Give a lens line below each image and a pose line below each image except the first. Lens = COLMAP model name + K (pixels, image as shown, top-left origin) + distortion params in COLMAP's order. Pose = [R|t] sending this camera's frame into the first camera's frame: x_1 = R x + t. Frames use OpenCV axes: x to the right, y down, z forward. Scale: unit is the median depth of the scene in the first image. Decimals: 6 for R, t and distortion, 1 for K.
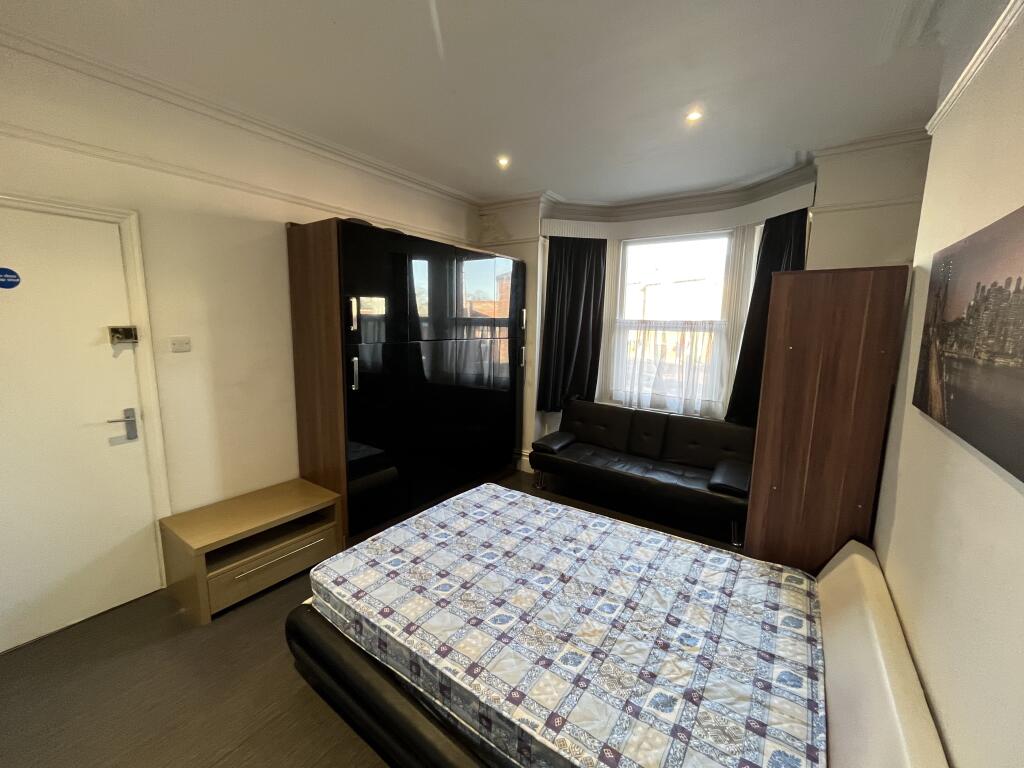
lens RADIAL K [[418.2, 0, 508.8], [0, 418.2, 382.2], [0, 0, 1]] dist [0.001321, 0.000212]
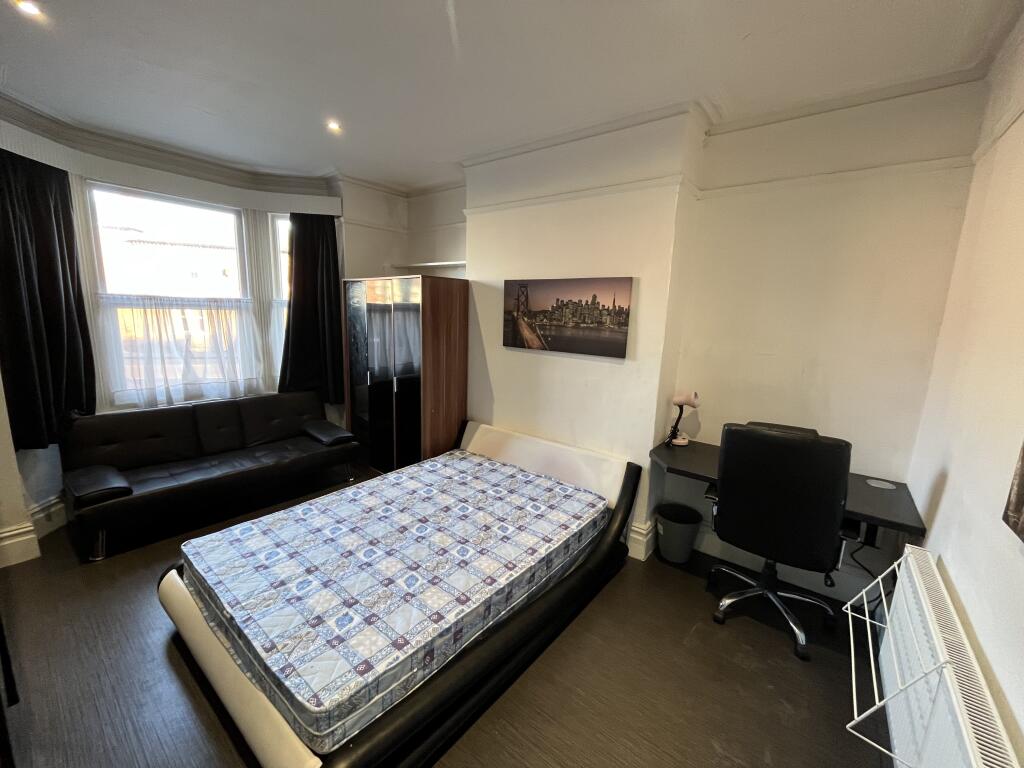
lens RADIAL K [[418.2, 0, 509.2], [0, 418.2, 385.1], [0, 0, 1]] dist [0.001321, 0.000212]
pose [[0.067095, -0.196683, 0.978169, -0.877617], [0.112994, 0.975569, 0.188410, -0.112006], [-0.991328, 0.097886, 0.087680, 0.539367]]
